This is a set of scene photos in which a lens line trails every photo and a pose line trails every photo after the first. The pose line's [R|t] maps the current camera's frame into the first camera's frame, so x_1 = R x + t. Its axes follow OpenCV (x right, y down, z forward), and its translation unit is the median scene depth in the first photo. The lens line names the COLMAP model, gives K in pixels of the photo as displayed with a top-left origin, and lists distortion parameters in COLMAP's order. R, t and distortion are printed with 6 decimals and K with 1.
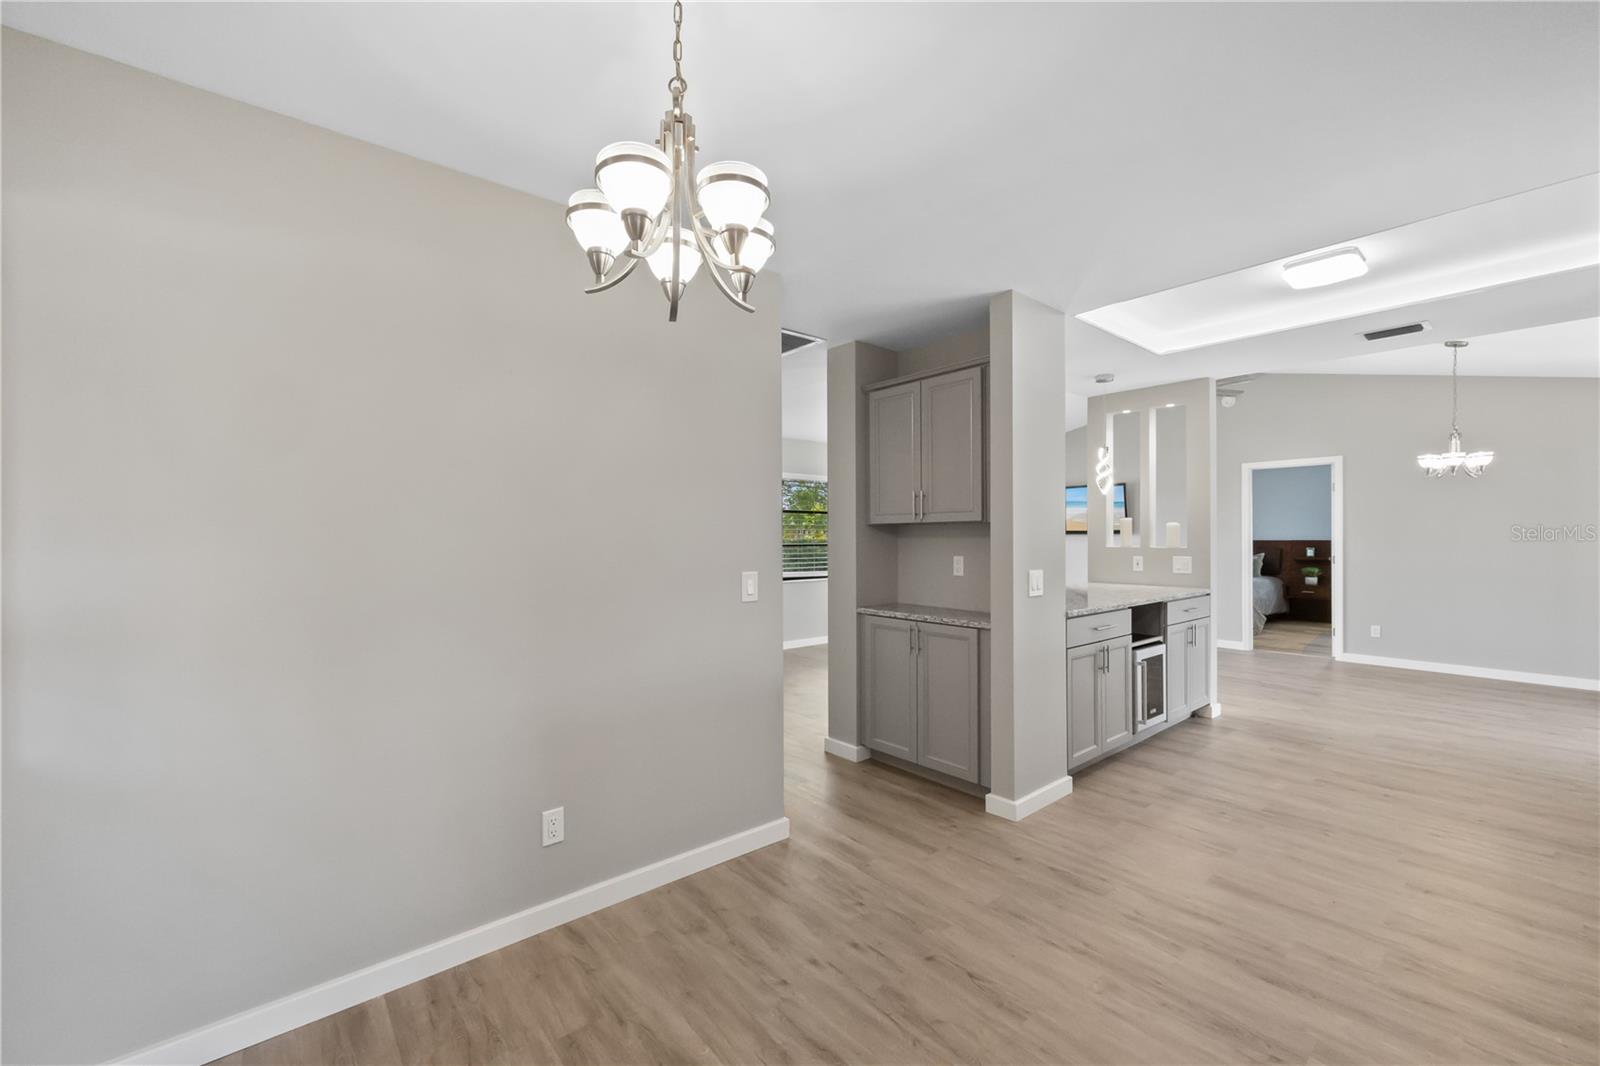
lens RADIAL K [[650.8, 0, 813.5], [0, 650.8, 538.8], [0, 0, 1]] dist [-0.002120, 0.001098]
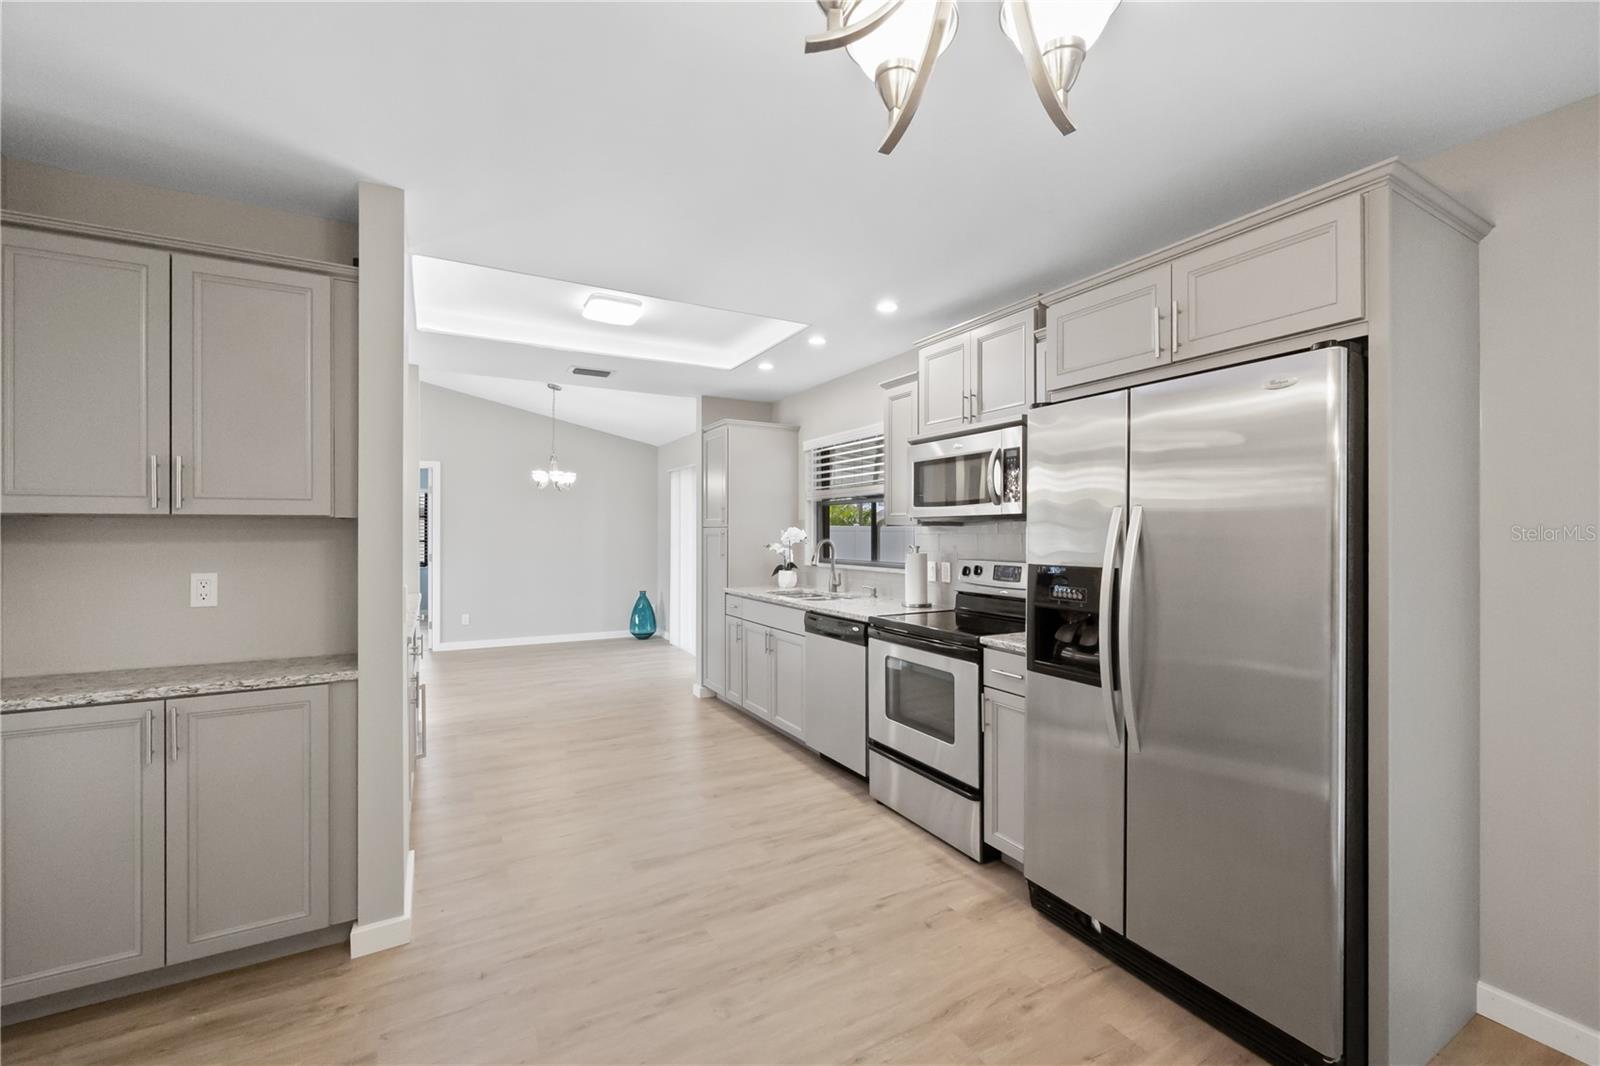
lens RADIAL K [[650.8, 0, 804.2], [0, 650.8, 535.4], [0, 0, 1]] dist [-0.002120, 0.001098]
pose [[0.193049, 0.000137, 0.981189, -0.290647], [0.001283, 0.999999, -0.000392, -0.007080], [-0.981188, 0.001335, 0.193049, 0.424341]]
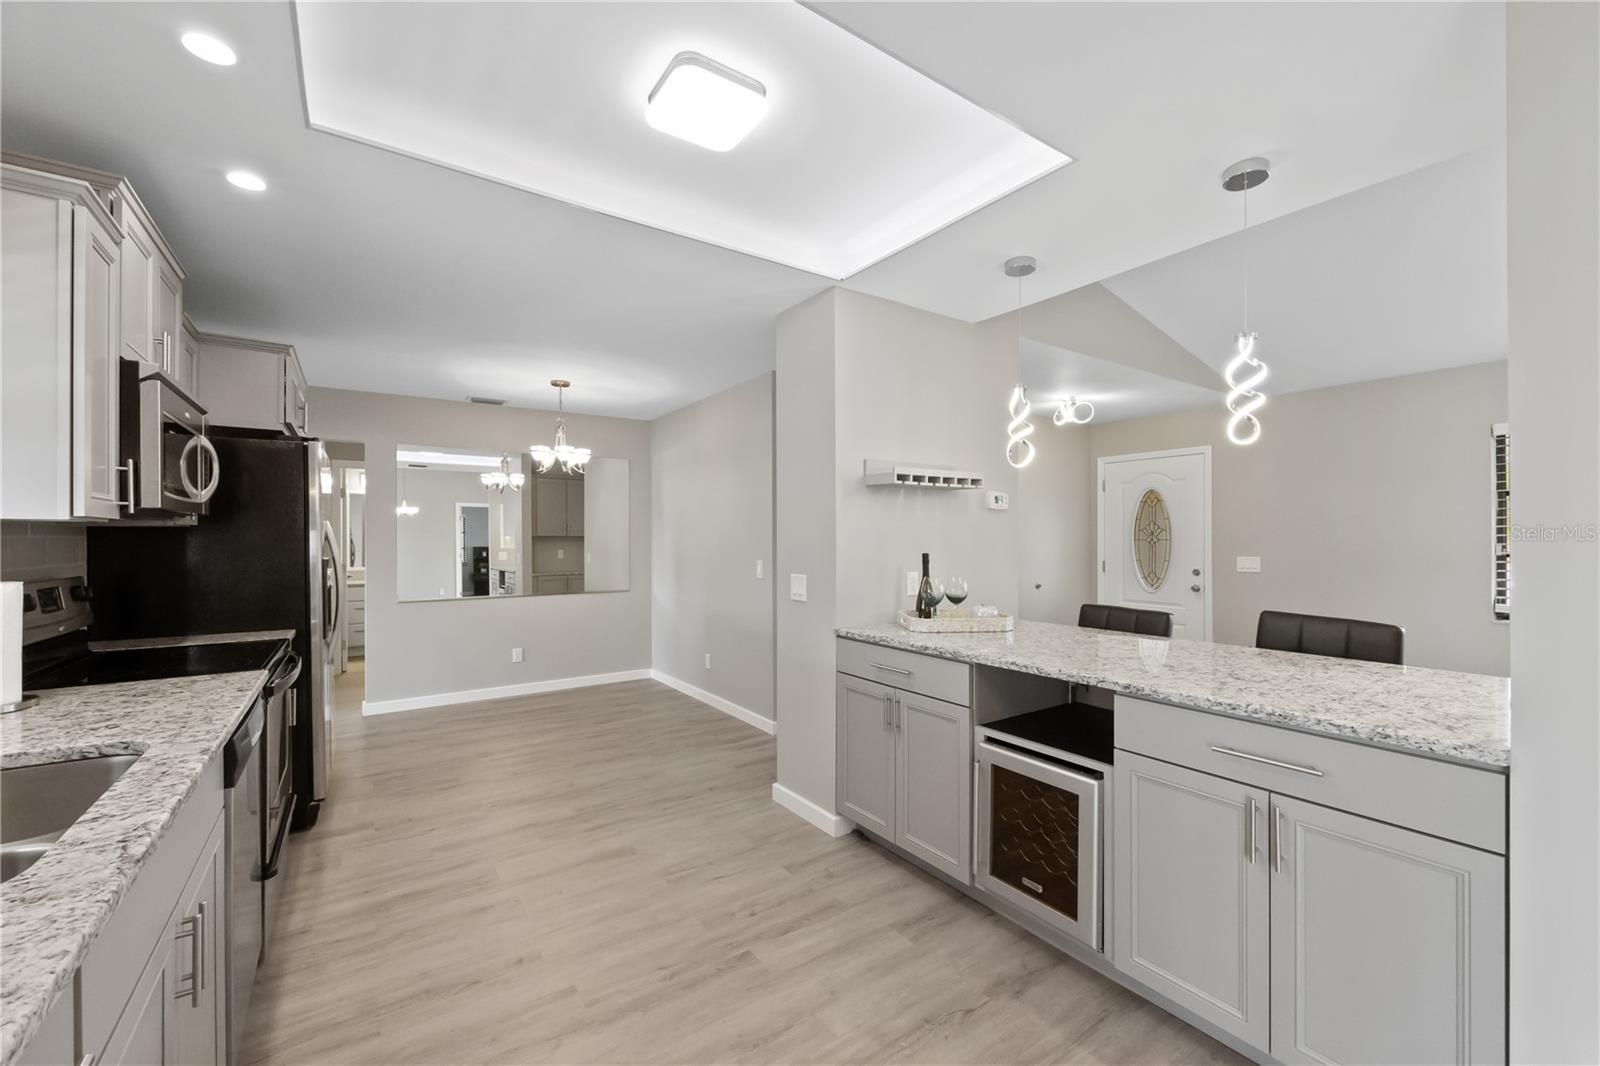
lens RADIAL K [[650.8, 0, 802.3], [0, 650.8, 537.5], [0, 0, 1]] dist [-0.002120, 0.001098]
pose [[-0.107949, 0.003792, -0.994149, 1.354810], [-0.000879, 0.999992, 0.003910, -0.012874], [0.994156, 0.001296, -0.107945, 1.129835]]
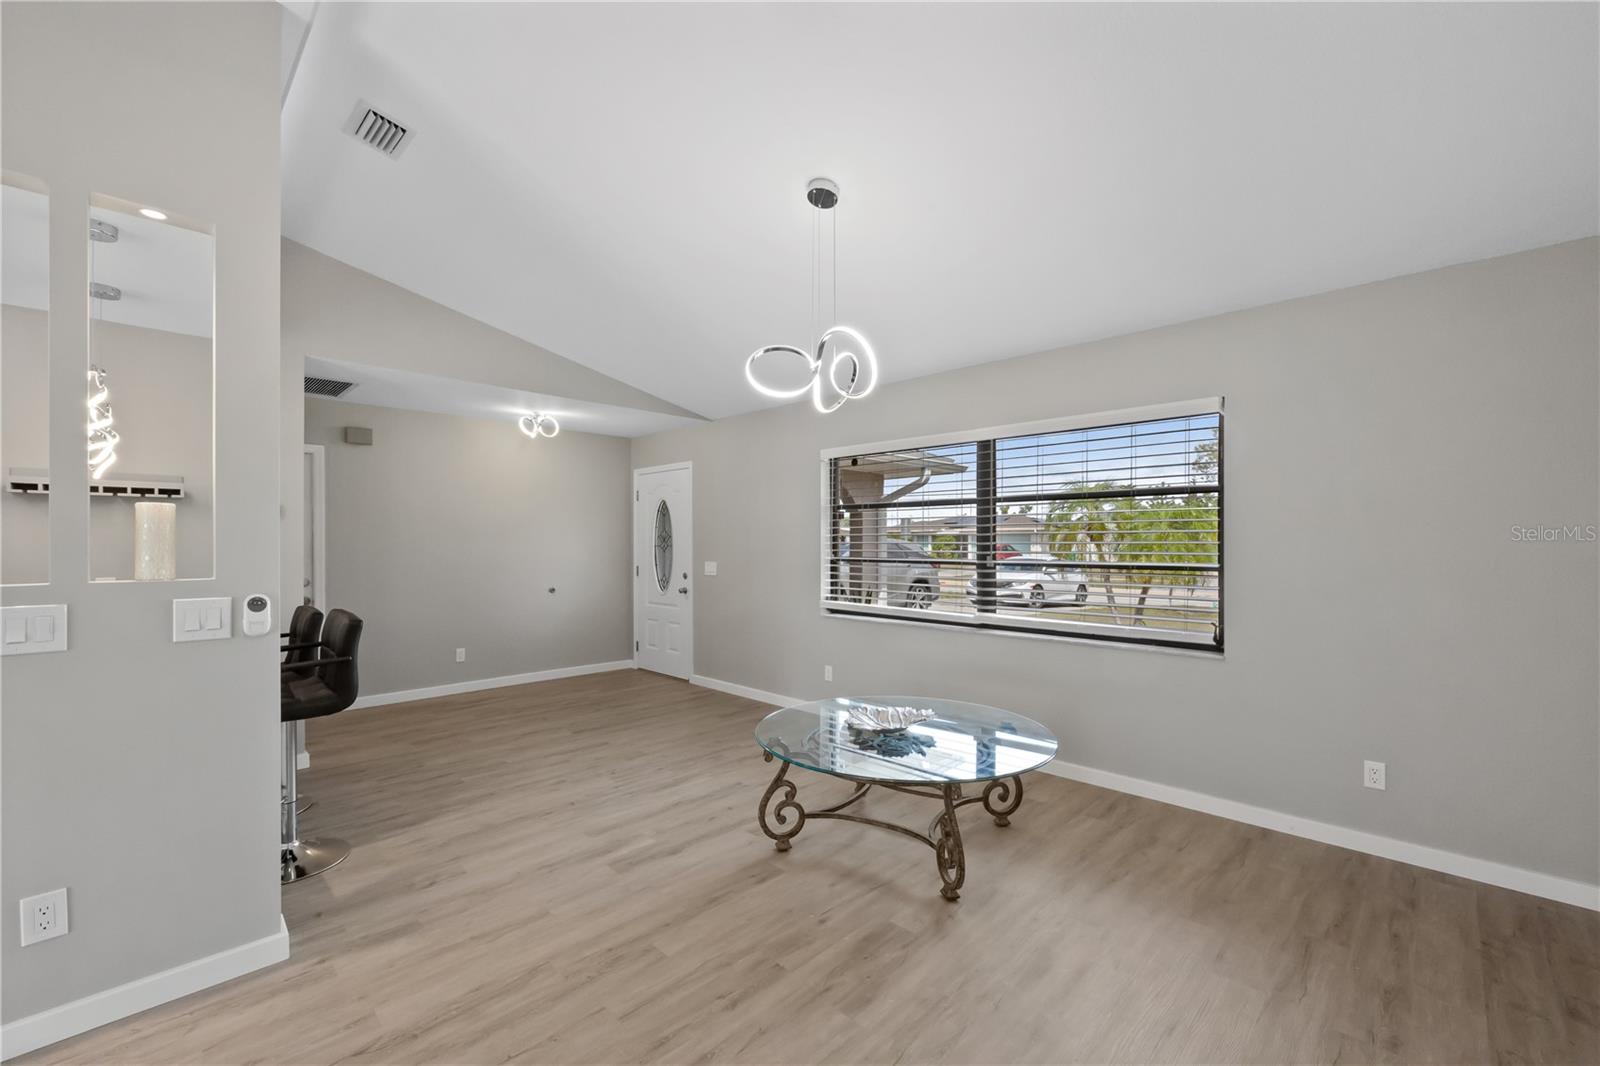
lens RADIAL K [[650.8, 0, 805.7], [0, 650.8, 544.4], [0, 0, 1]] dist [-0.002120, 0.001098]
pose [[0.085224, 0.005158, -0.996348, 1.460544], [-0.004585, 0.999978, 0.004784, -0.017855], [0.996351, 0.004161, 0.085246, 2.240793]]
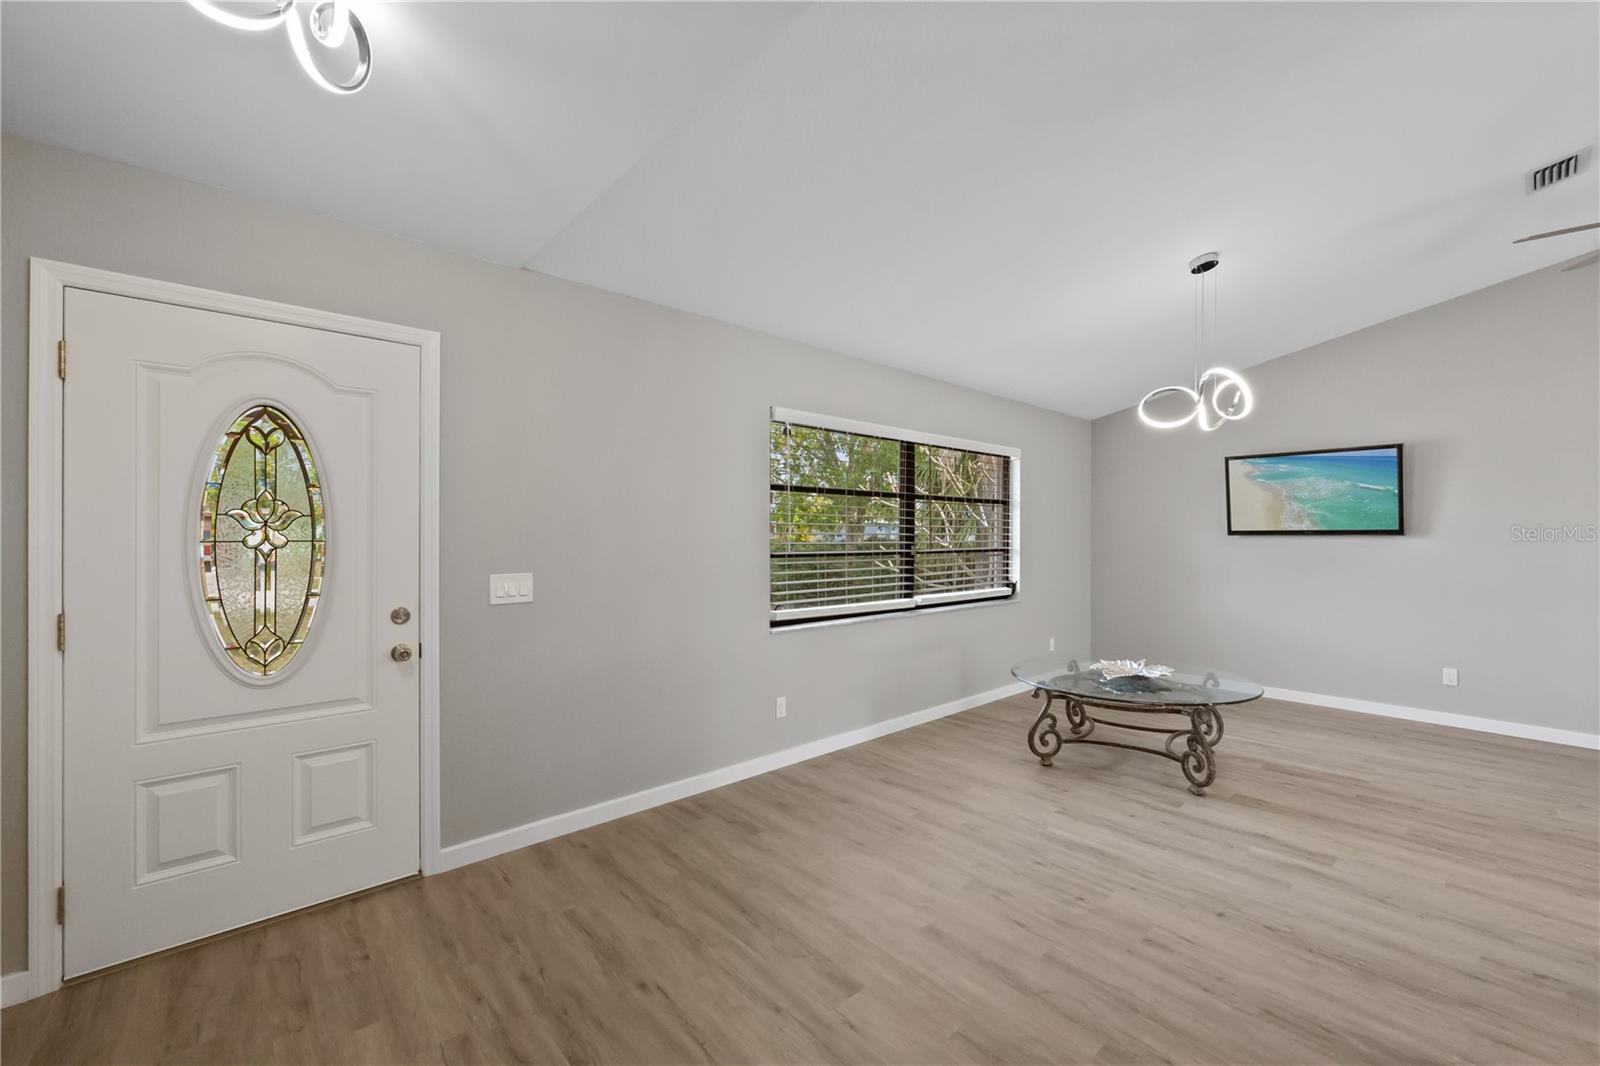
lens RADIAL K [[650.8, 0, 807.7], [0, 650.8, 527.4], [0, 0, 1]] dist [-0.002120, 0.001098]
pose [[0.999700, 0.006665, 0.023562, -0.112785], [-0.006349, 0.999889, -0.013490, -0.008643], [-0.023650, 0.013336, 0.999631, 1.229315]]
